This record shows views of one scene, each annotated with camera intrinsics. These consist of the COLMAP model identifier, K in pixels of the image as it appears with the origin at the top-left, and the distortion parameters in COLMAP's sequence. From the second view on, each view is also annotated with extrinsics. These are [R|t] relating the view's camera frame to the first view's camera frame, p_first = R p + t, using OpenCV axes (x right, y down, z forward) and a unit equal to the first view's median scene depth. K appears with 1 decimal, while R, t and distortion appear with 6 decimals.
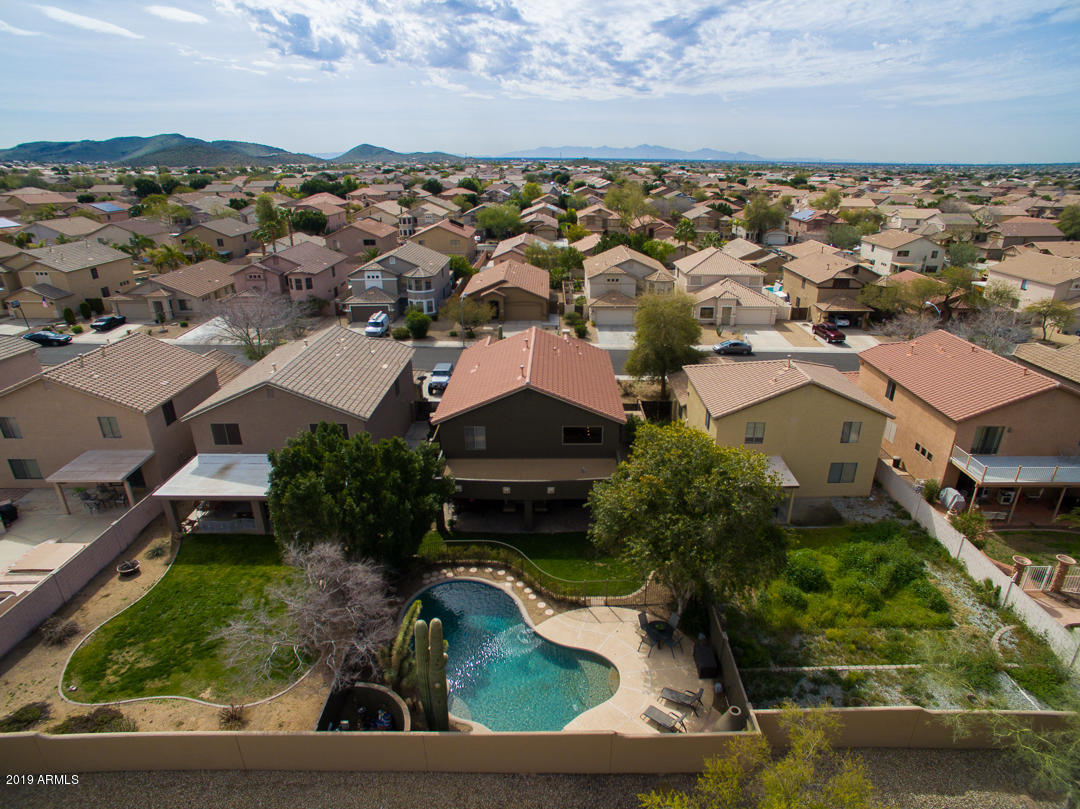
lens RADIAL K [[634.8, 0, 554.4], [0, 634.8, 406.8], [0, 0, 1]] dist [-0.114603, 0.094565]
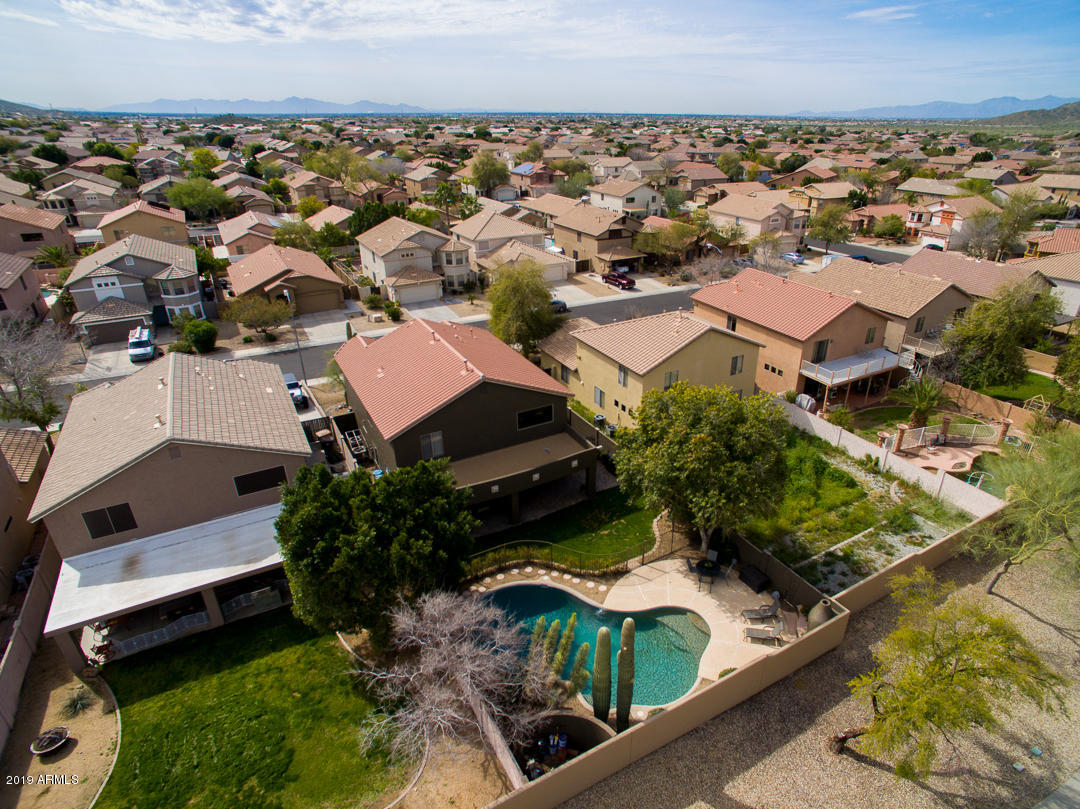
lens RADIAL K [[635.7, 0, 587.1], [0, 635.7, 420.5], [0, 0, 1]] dist [-0.099846, 0.071681]
pose [[0.860363, -0.222896, 0.458359, -0.171892], [0.184168, 0.974498, 0.128198, -0.031320], [-0.475245, -0.025882, 0.879473, 0.039496]]
